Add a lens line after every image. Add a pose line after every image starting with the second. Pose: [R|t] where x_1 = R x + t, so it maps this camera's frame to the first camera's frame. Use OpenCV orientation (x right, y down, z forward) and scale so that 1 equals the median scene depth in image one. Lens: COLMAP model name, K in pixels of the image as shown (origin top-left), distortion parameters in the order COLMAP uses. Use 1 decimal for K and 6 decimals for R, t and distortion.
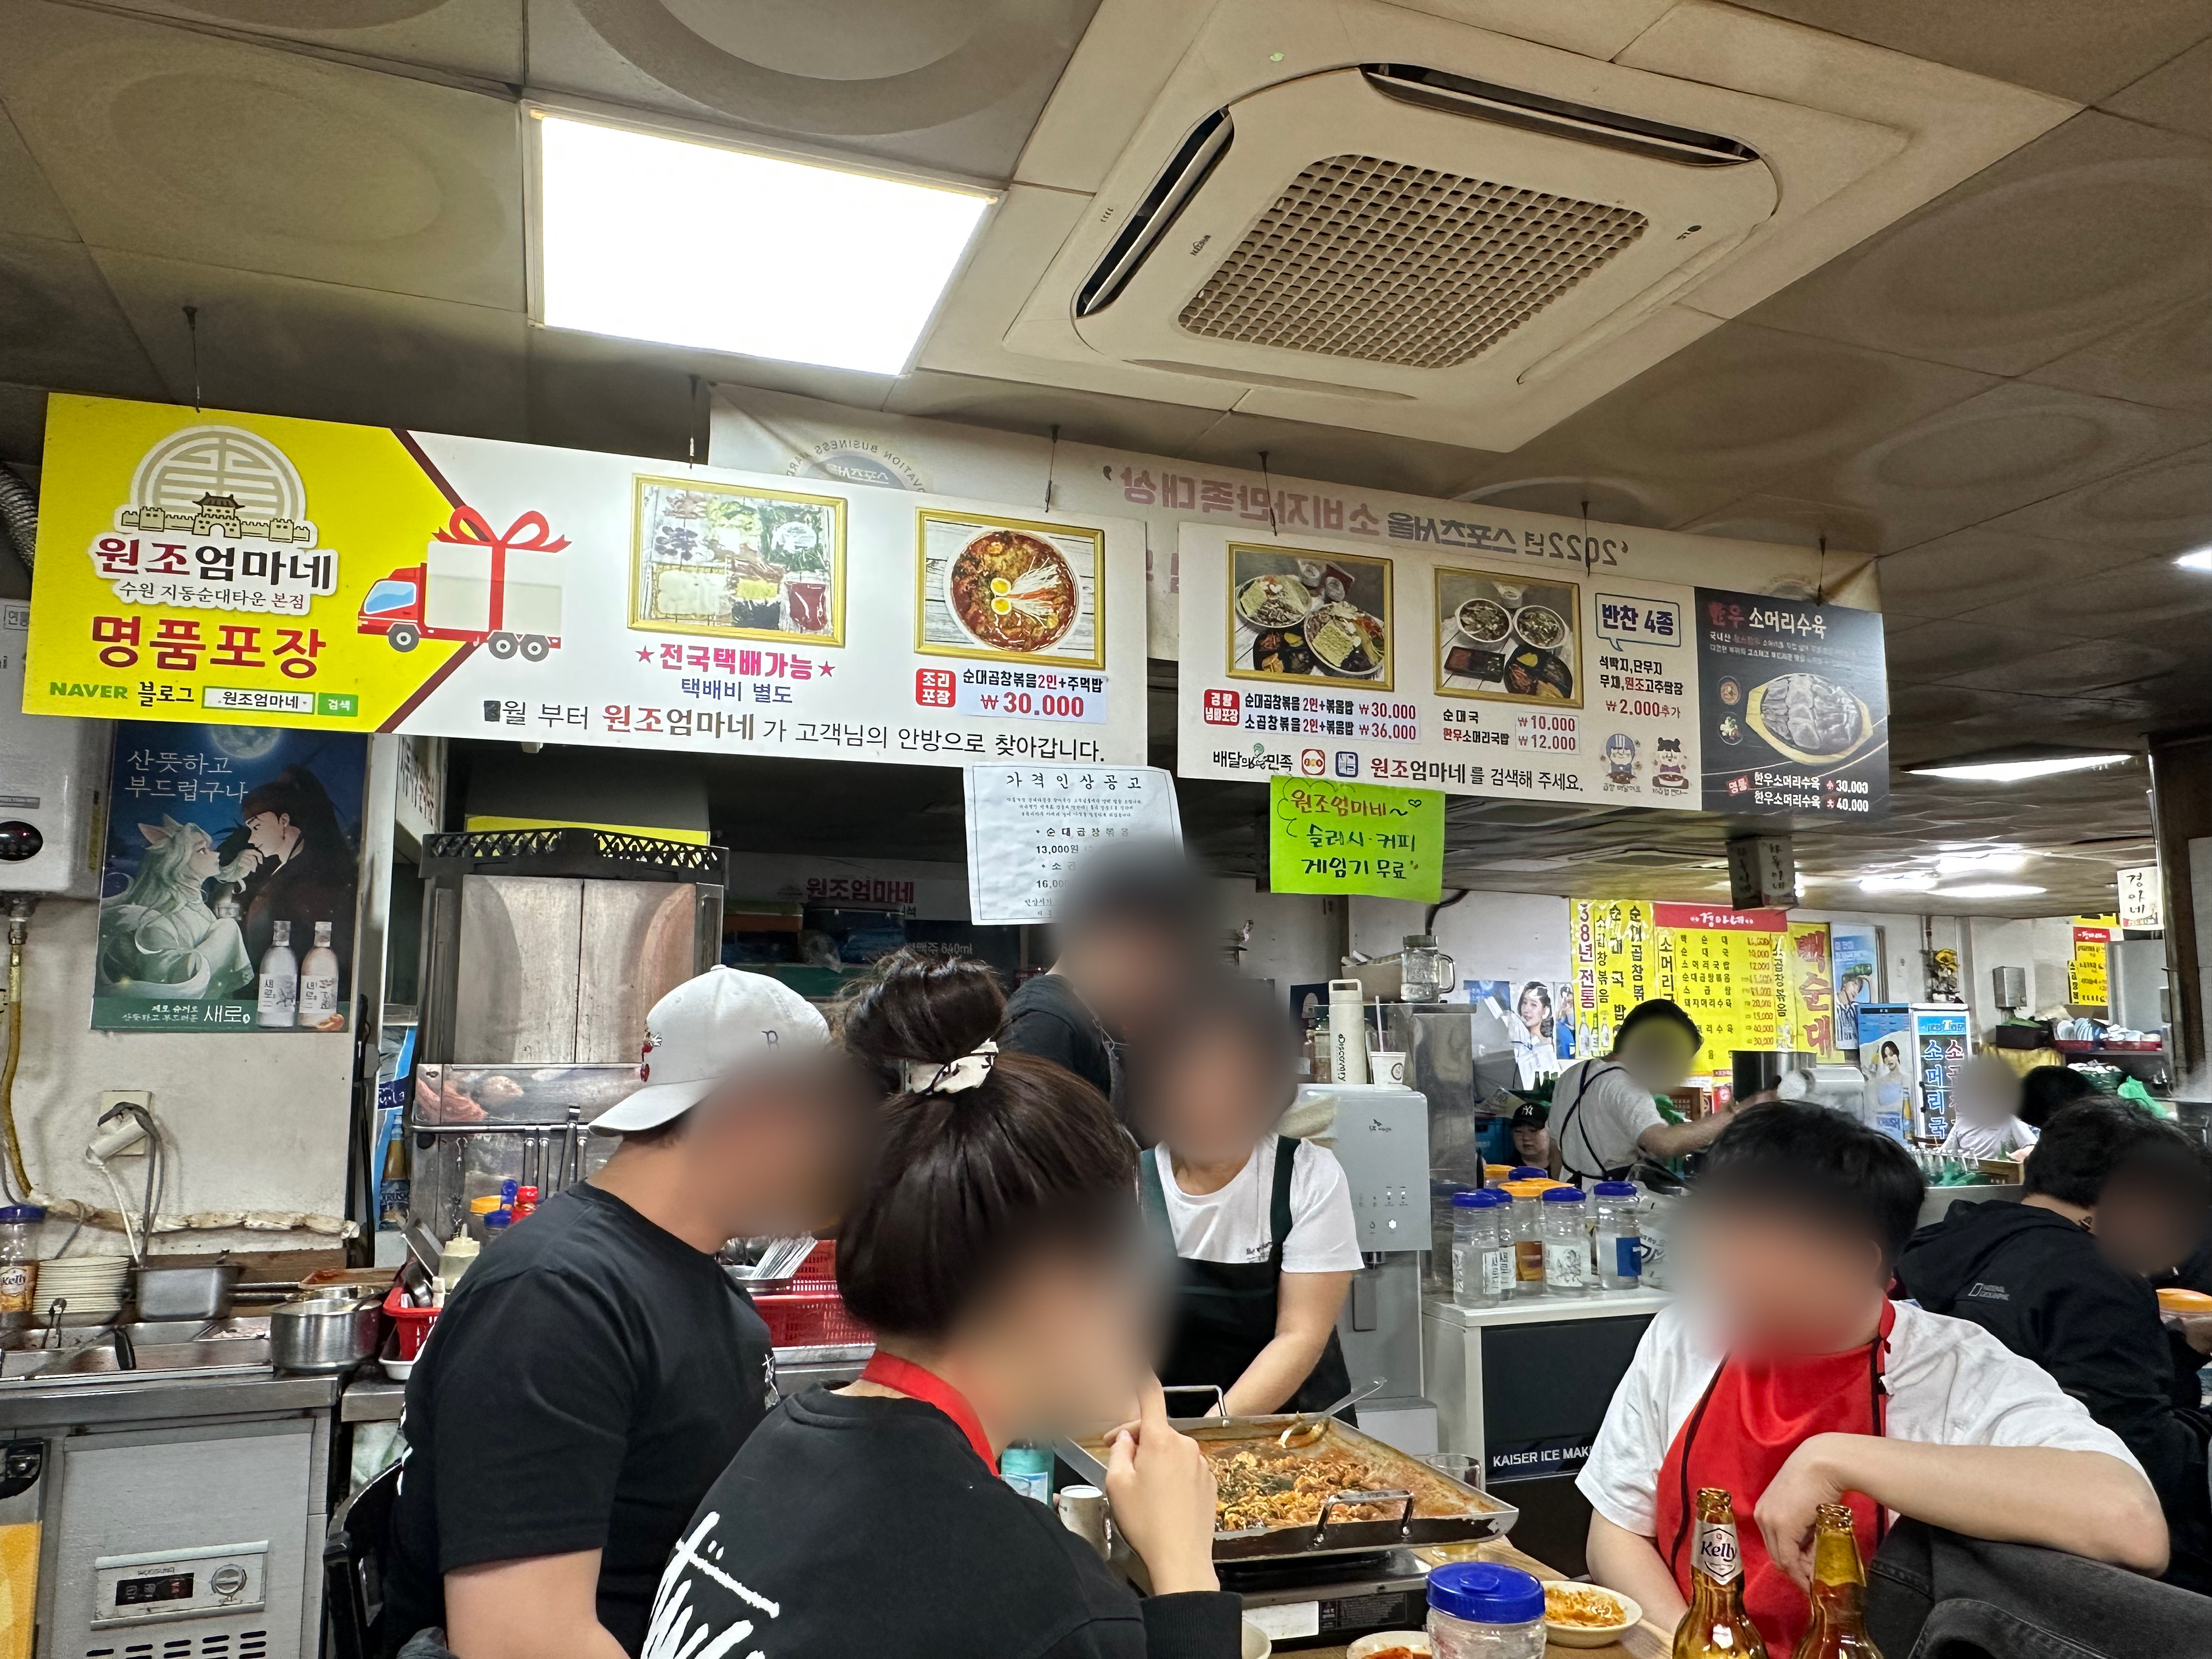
lens RADIAL K [[1535.8, 0, 1106.0], [0, 1535.8, 829.5], [0, 0, 1]] dist [0.001149, 0.000112]
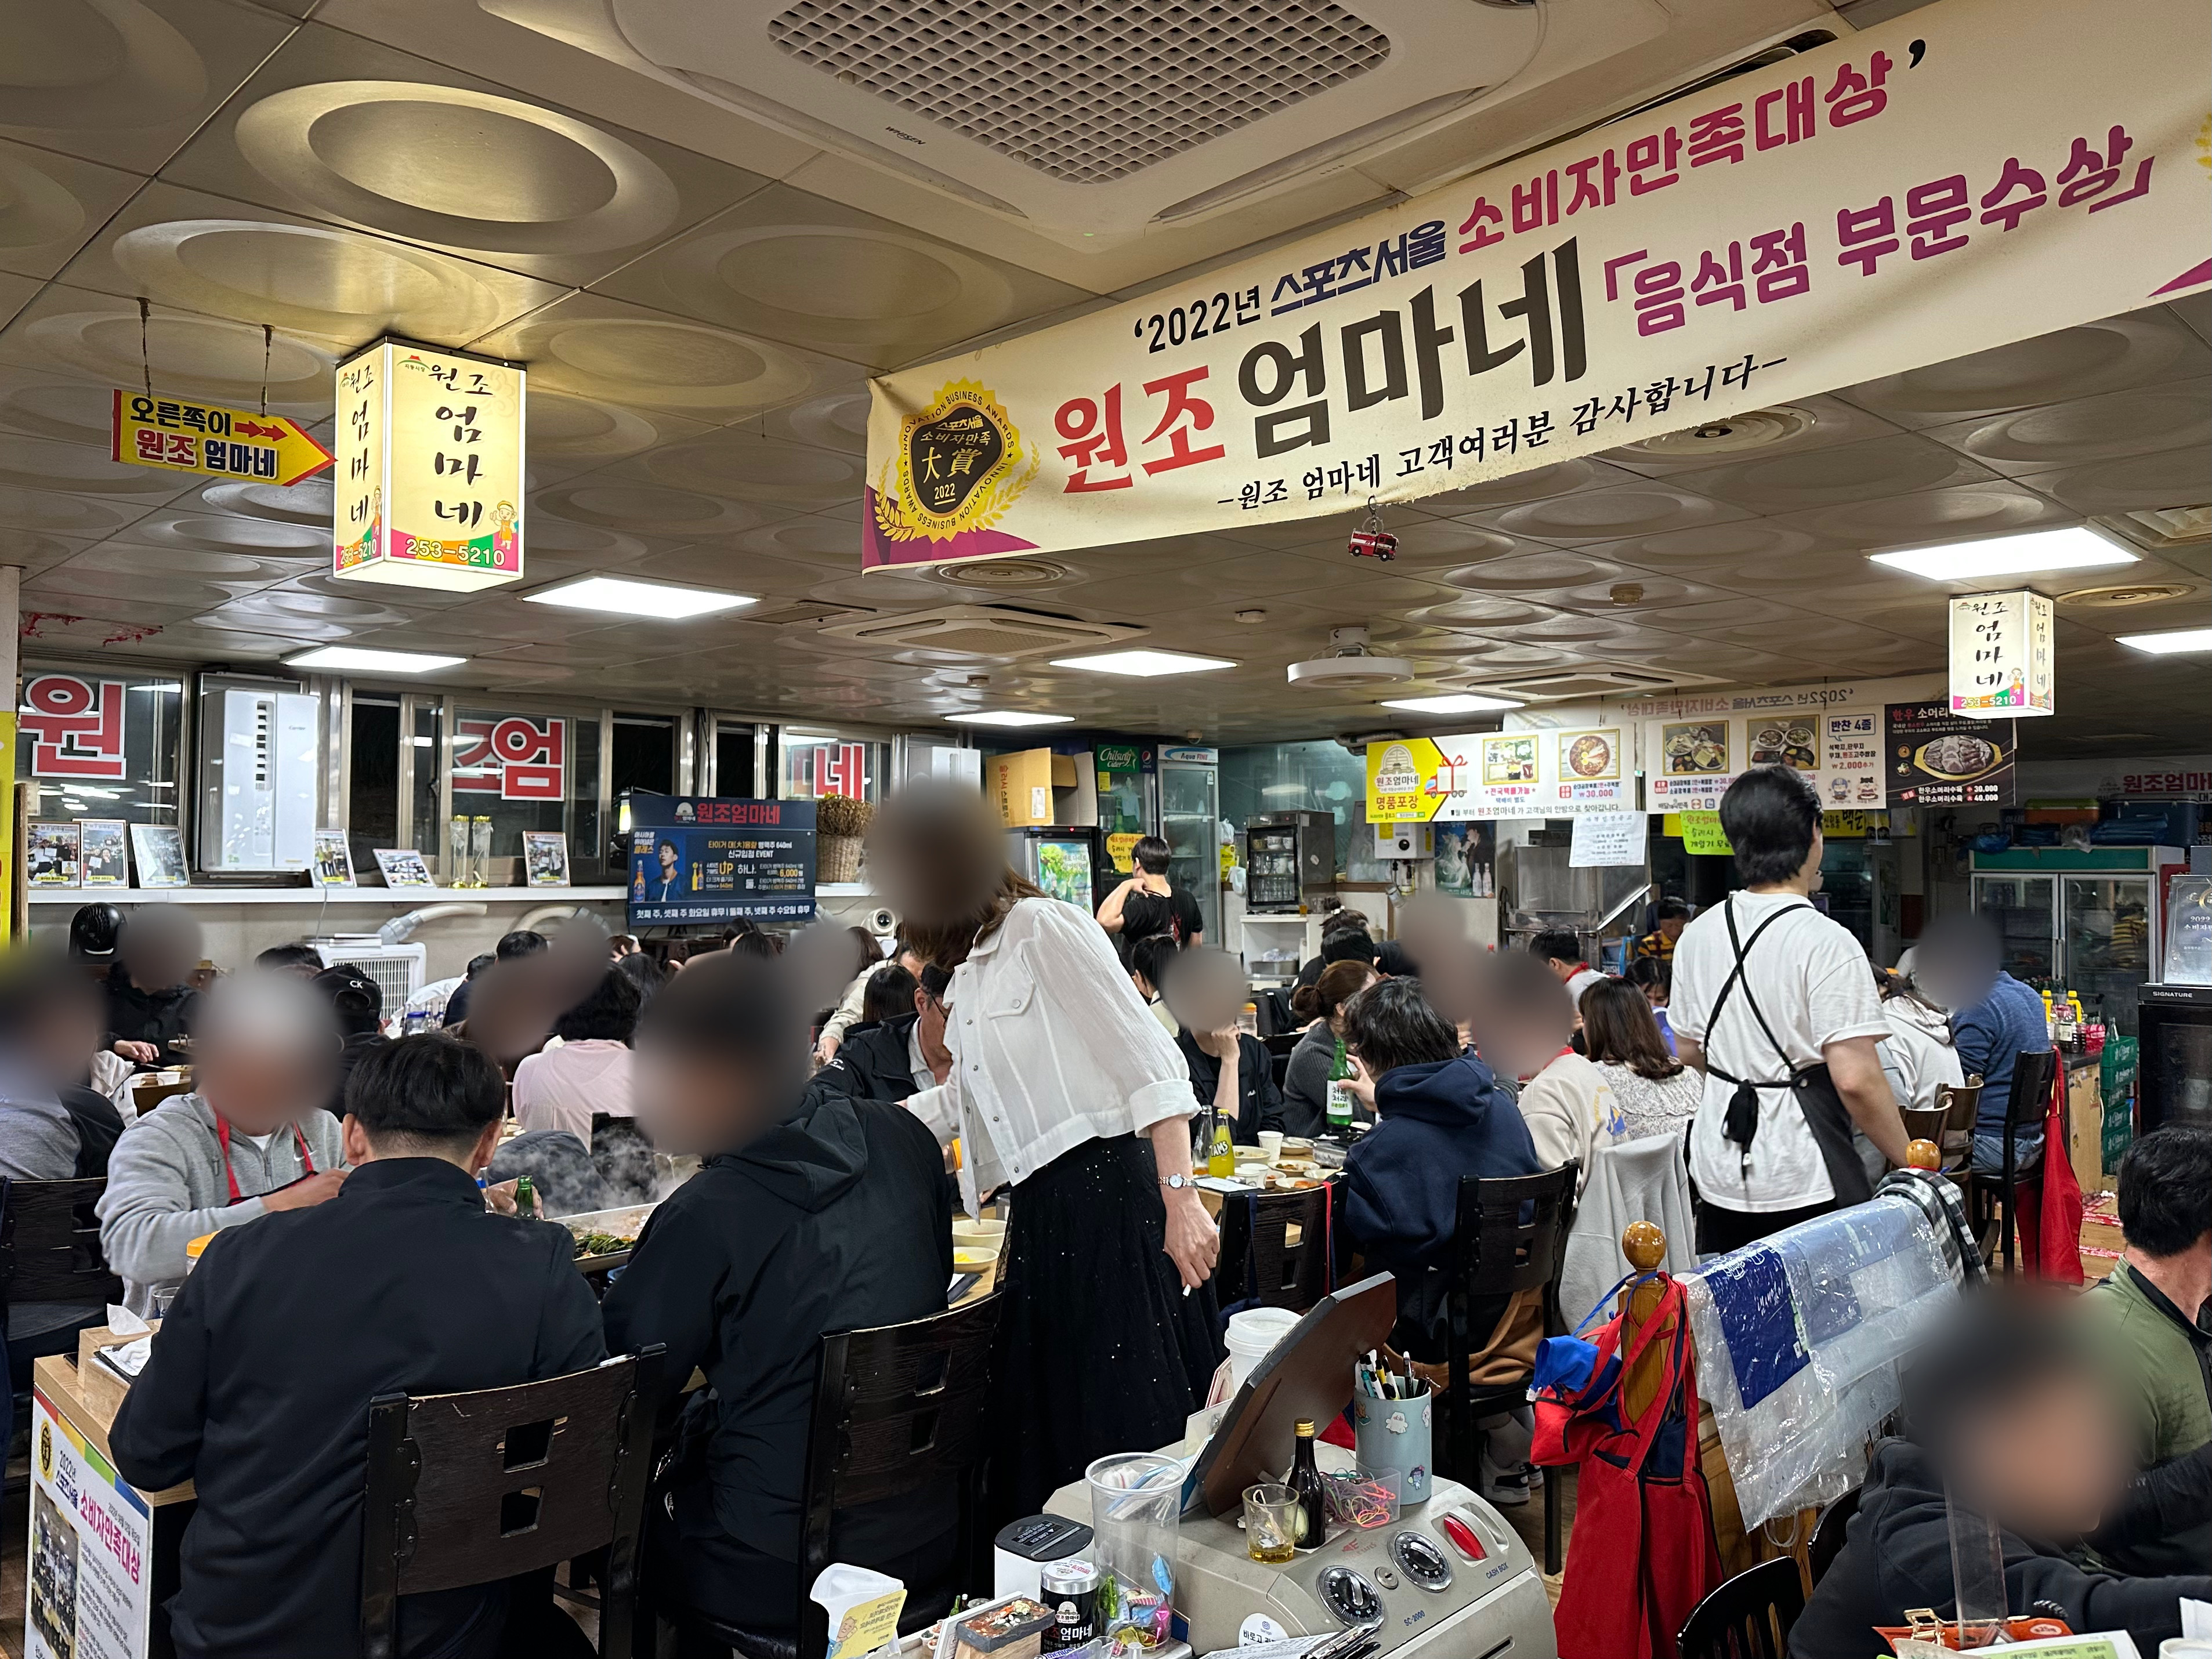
lens RADIAL K [[1435.0, 0, 1101.8], [0, 1435.0, 838.5], [0, 0, 1]] dist [-0.005381, -0.006193]
pose [[0.392521, -0.022413, -0.919470, 1.973997], [0.117448, 0.992740, 0.025939, -0.166389], [0.912214, -0.118171, 0.392303, -0.906126]]
